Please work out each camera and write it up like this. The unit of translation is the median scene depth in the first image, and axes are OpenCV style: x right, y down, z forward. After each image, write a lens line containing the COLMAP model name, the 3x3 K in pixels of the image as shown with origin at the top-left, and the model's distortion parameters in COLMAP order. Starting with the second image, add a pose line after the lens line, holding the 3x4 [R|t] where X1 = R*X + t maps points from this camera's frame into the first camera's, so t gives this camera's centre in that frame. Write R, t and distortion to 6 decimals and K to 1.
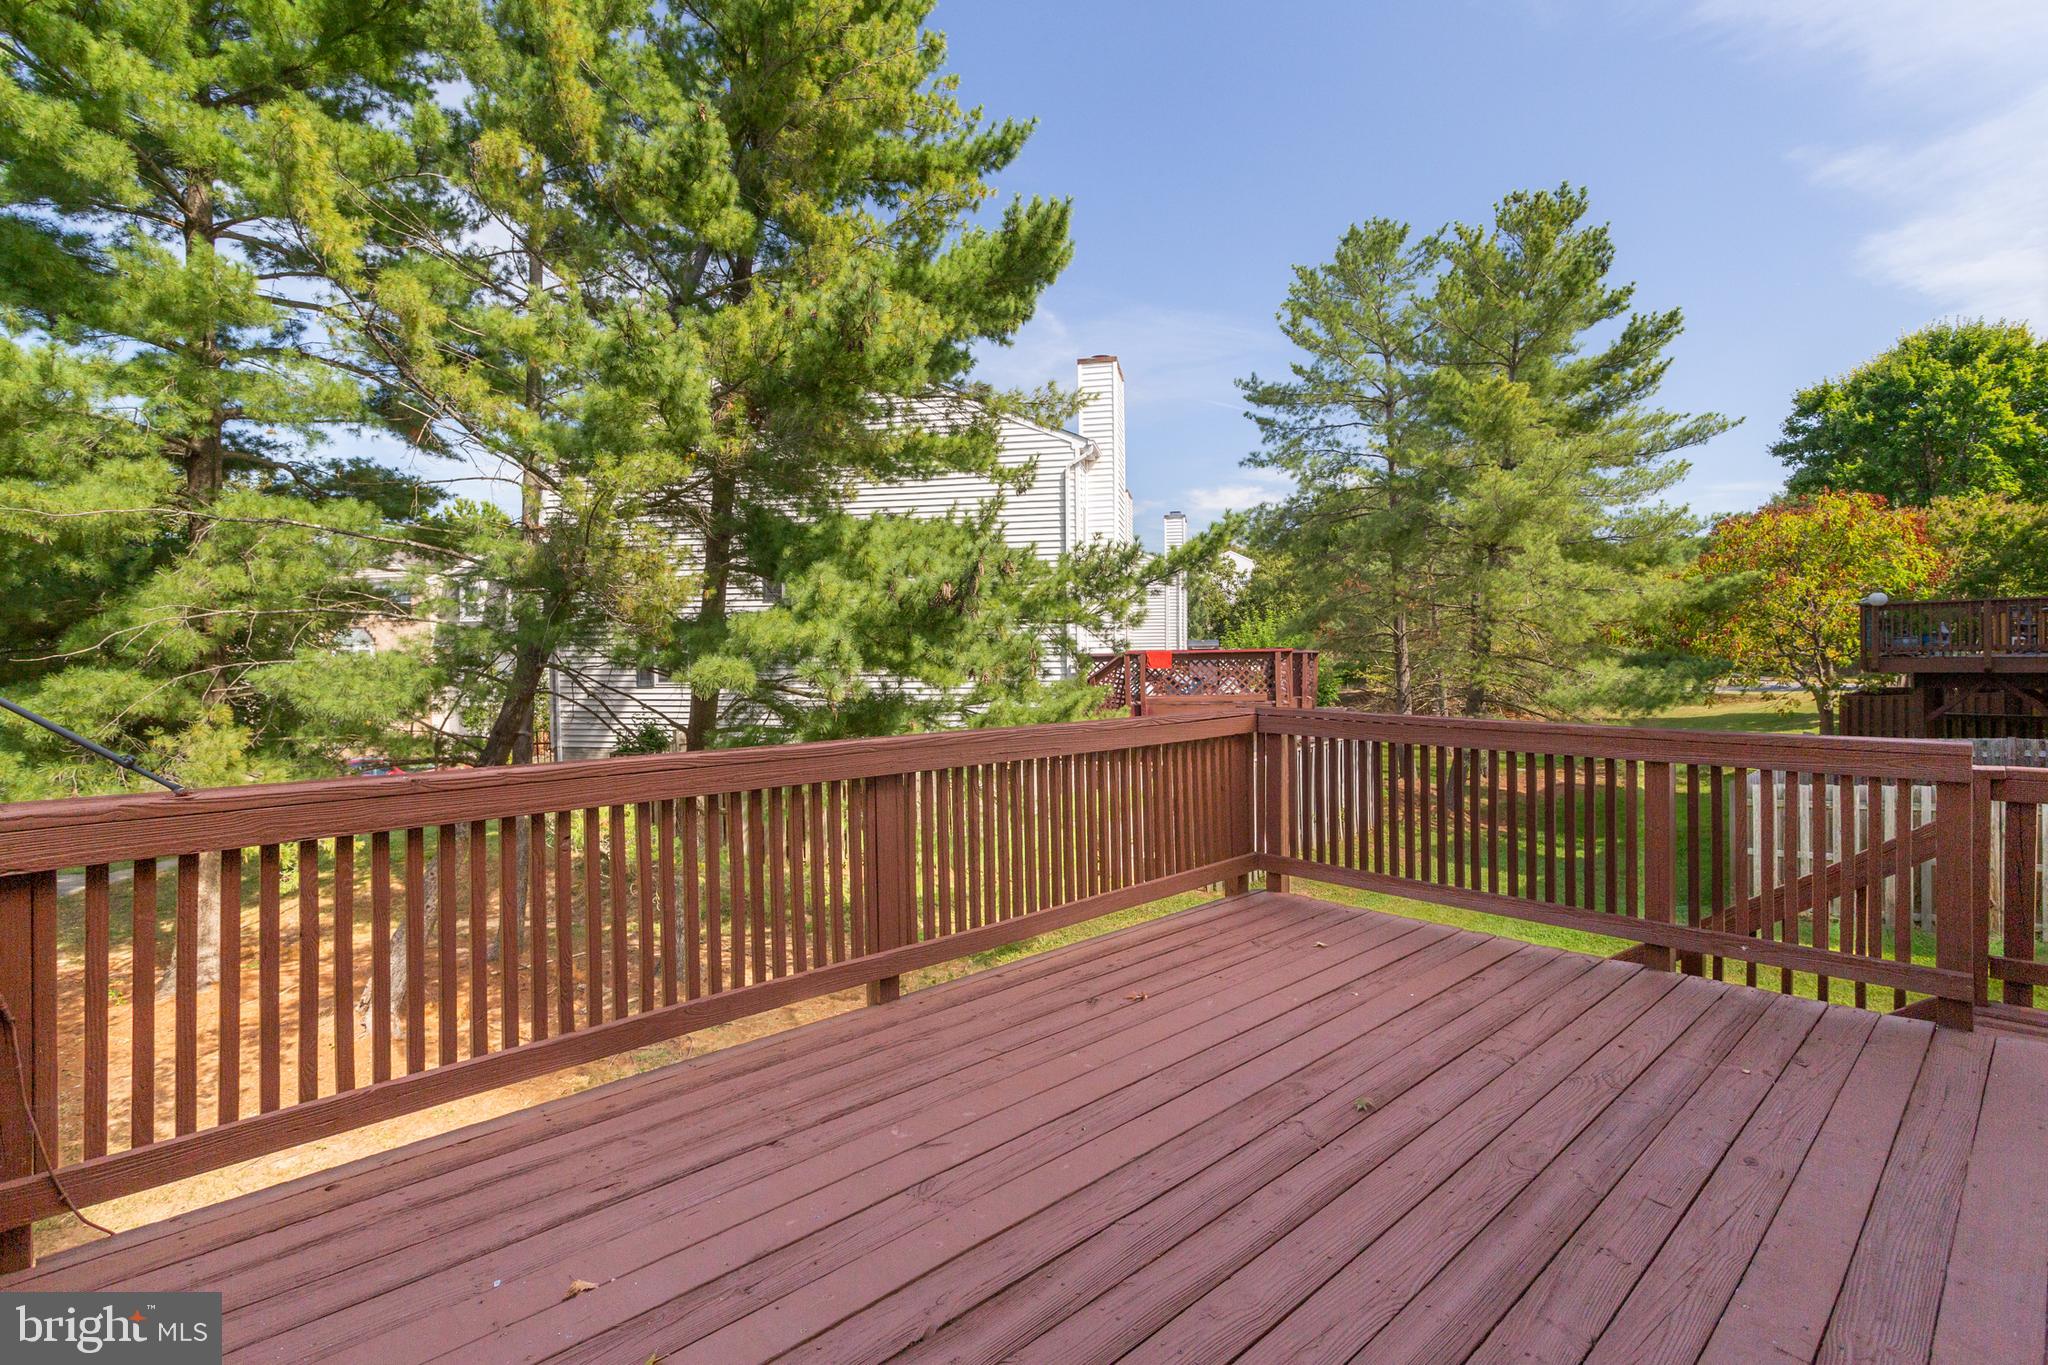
lens RADIAL K [[991.5, 0, 1015.0], [0, 991.5, 659.4], [0, 0, 1]] dist [0.010913, 0.000509]
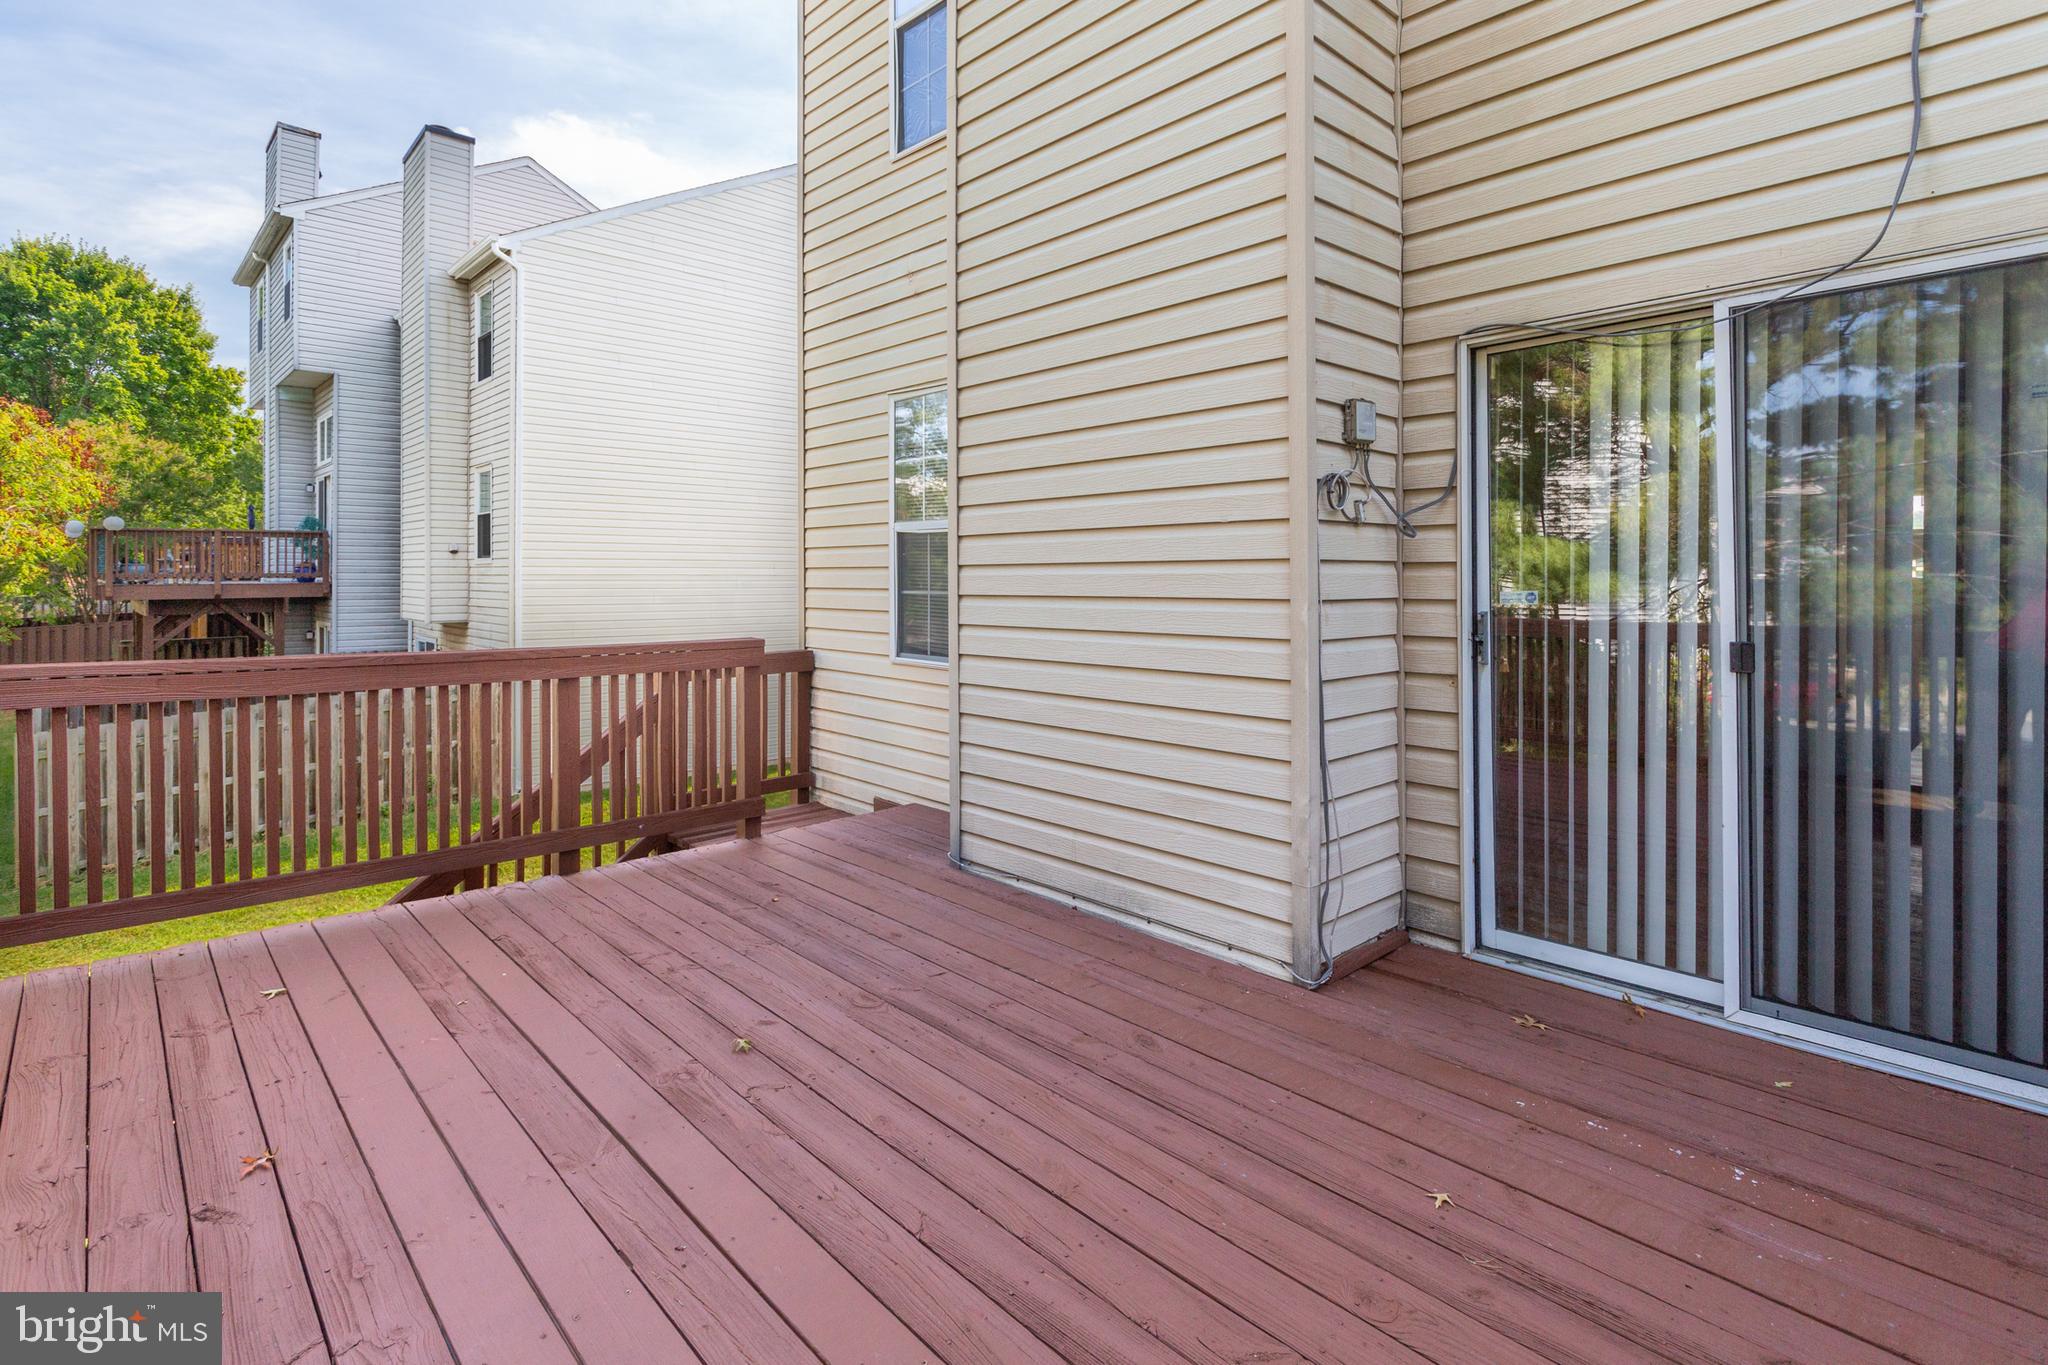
lens RADIAL K [[1023.7, 0, 1034.7], [0, 1023.7, 577.5], [0, 0, 1]] dist [0.001607, -0.000062]
pose [[0.013856, -0.001747, 0.999902, -0.058312], [0.013828, 0.999903, 0.001555, 0.000771], [-0.999808, 0.013805, 0.013879, 0.067407]]
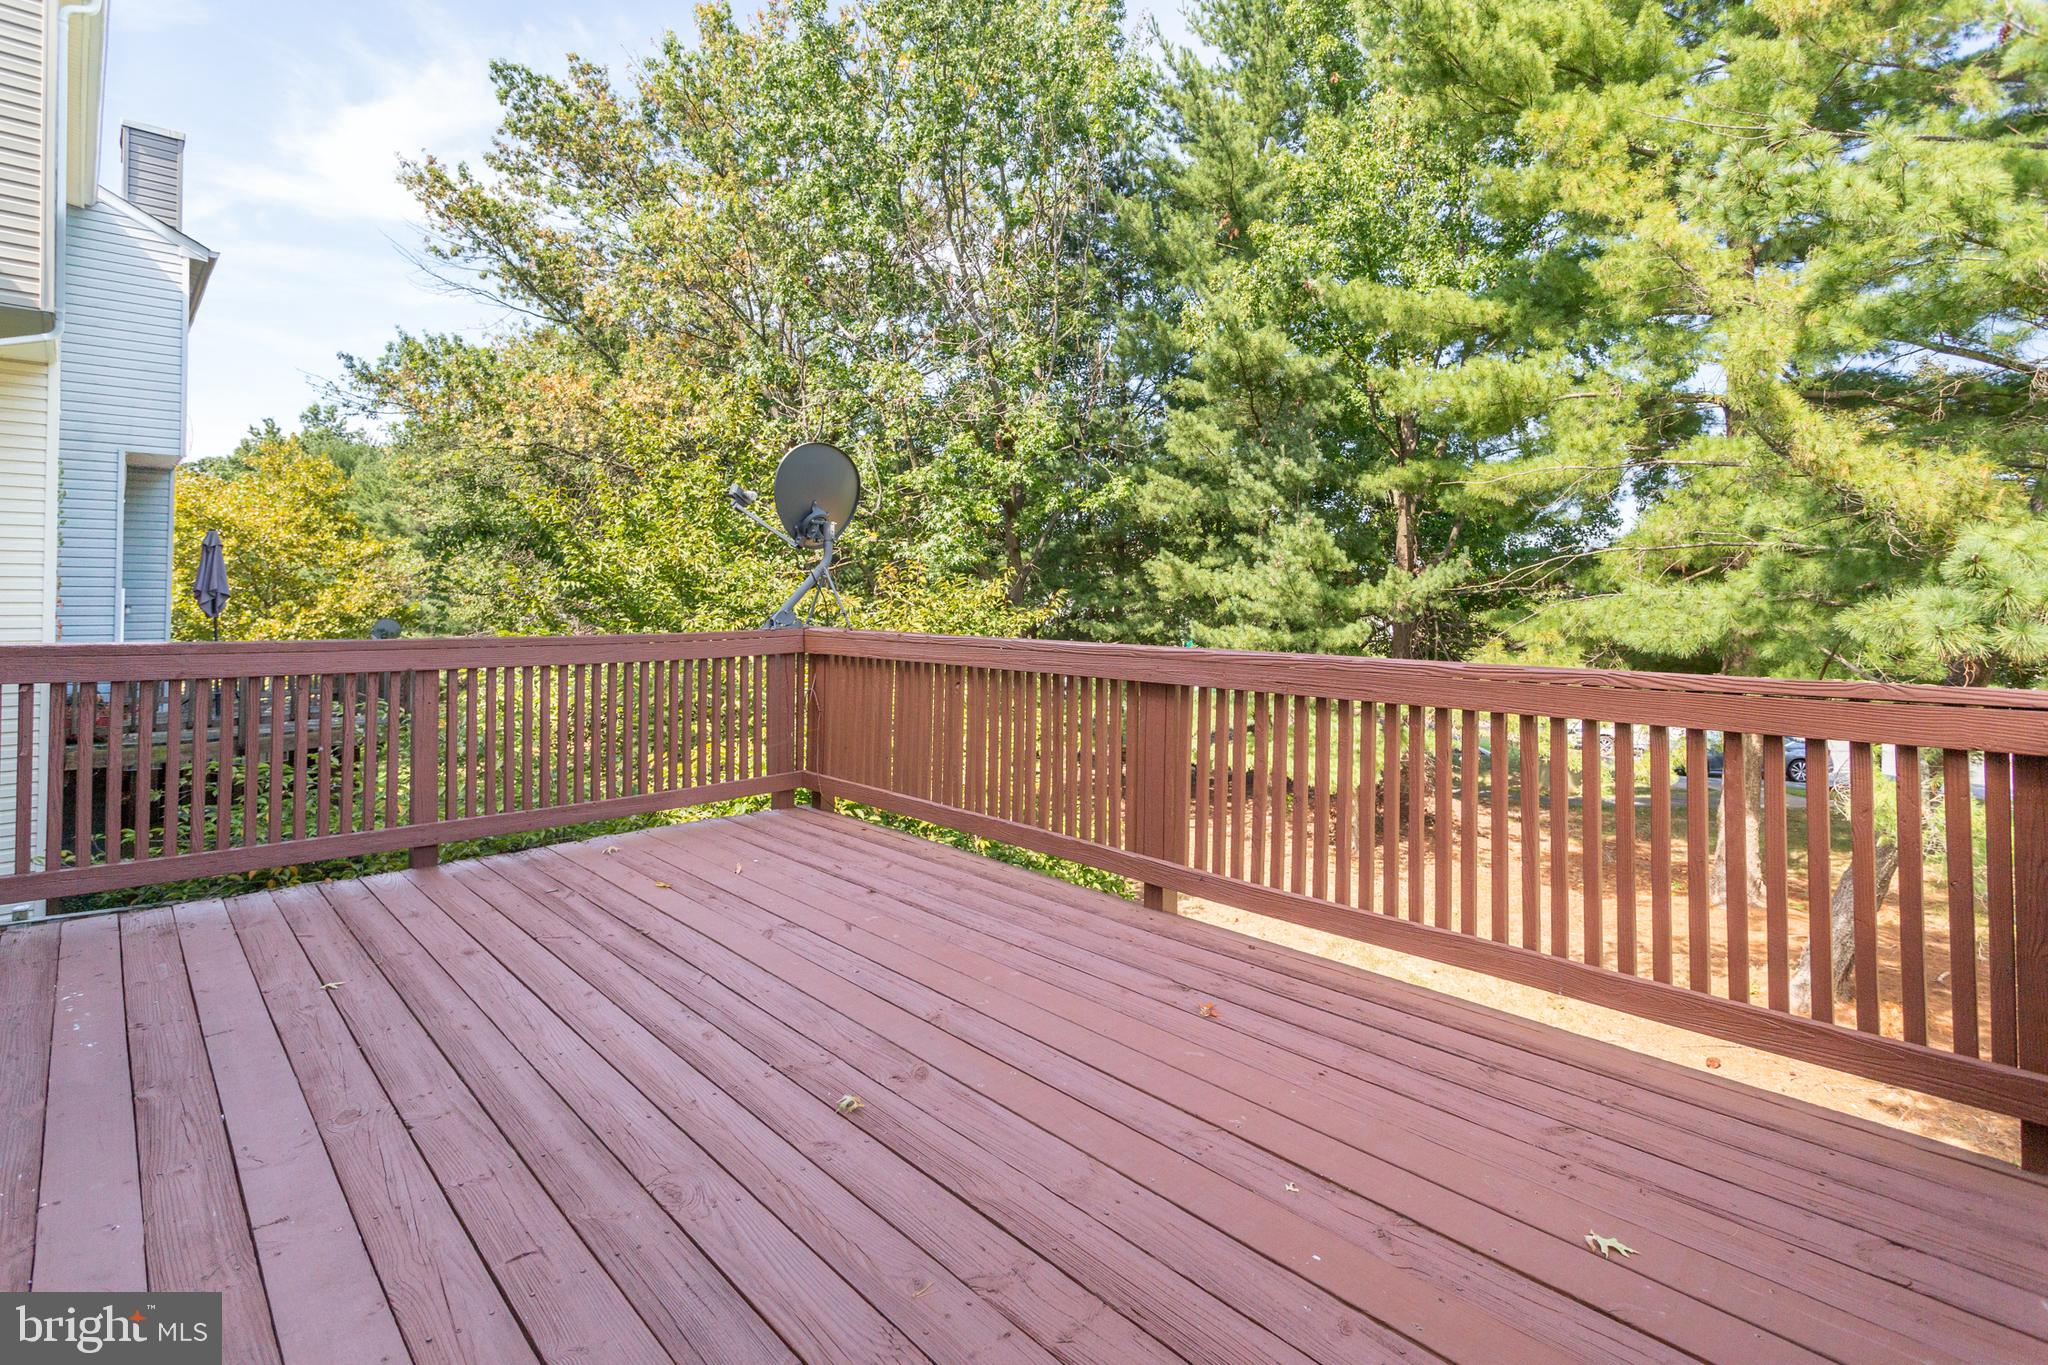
lens RADIAL K [[991.5, 0, 1015.0], [0, 991.5, 659.4], [0, 0, 1]] dist [0.010913, 0.000509]
pose [[-0.010380, 0.068525, -0.997595, 0.107155], [-0.012531, 0.997562, 0.068653, 0.003446], [0.999868, 0.013214, -0.009496, 0.108406]]
